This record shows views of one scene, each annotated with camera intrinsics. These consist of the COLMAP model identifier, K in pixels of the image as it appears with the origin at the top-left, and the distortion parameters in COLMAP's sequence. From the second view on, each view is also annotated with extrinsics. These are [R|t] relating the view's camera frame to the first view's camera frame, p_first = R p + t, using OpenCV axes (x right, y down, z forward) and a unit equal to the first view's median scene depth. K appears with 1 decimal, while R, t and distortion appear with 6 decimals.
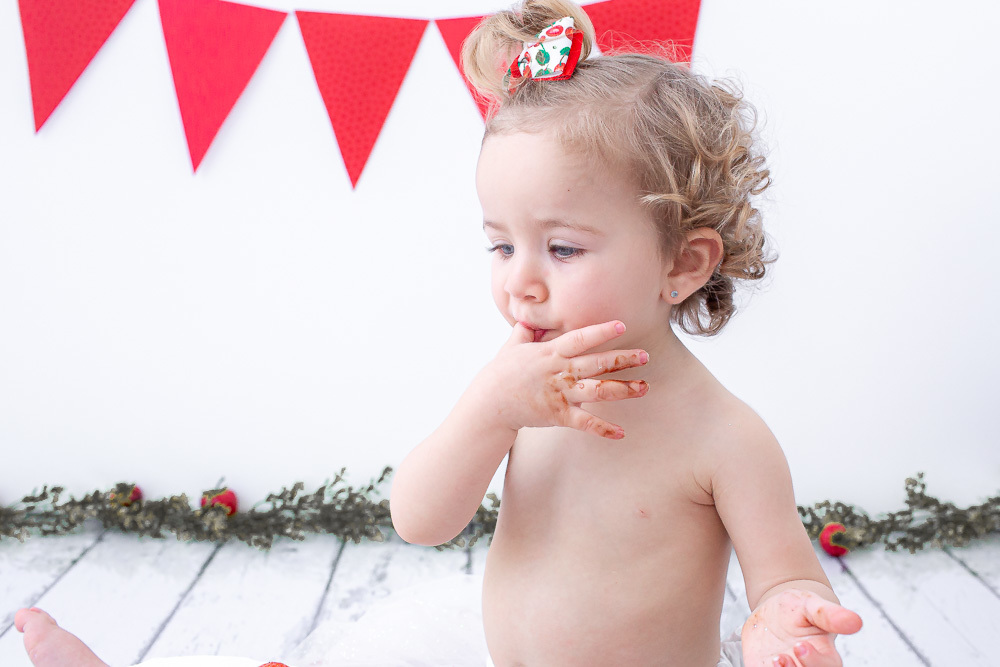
lens RADIAL K [[963.9, 0, 517.8], [0, 963.9, 340.1], [0, 0, 1]] dist [-0.052809, 0.000000]
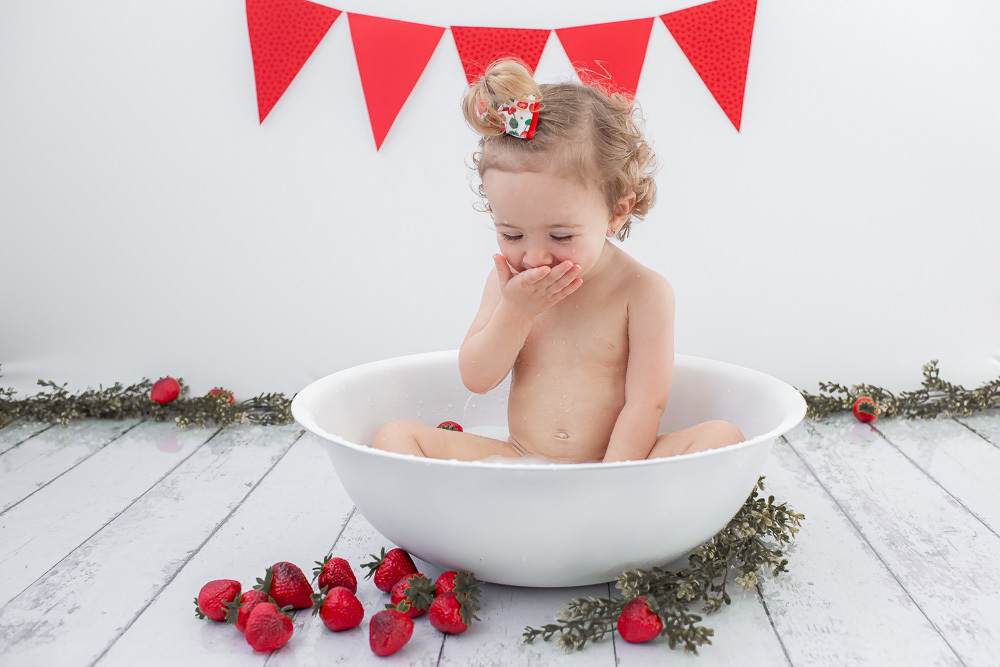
lens RADIAL K [[963.9, 0, 521.0], [0, 963.9, 324.1], [0, 0, 1]] dist [-0.052809, 0.000000]
pose [[0.997235, -0.023841, -0.070385, -0.046281], [0.024137, 0.999703, 0.003357, 0.073091], [0.070284, -0.005046, 0.997514, -0.339120]]
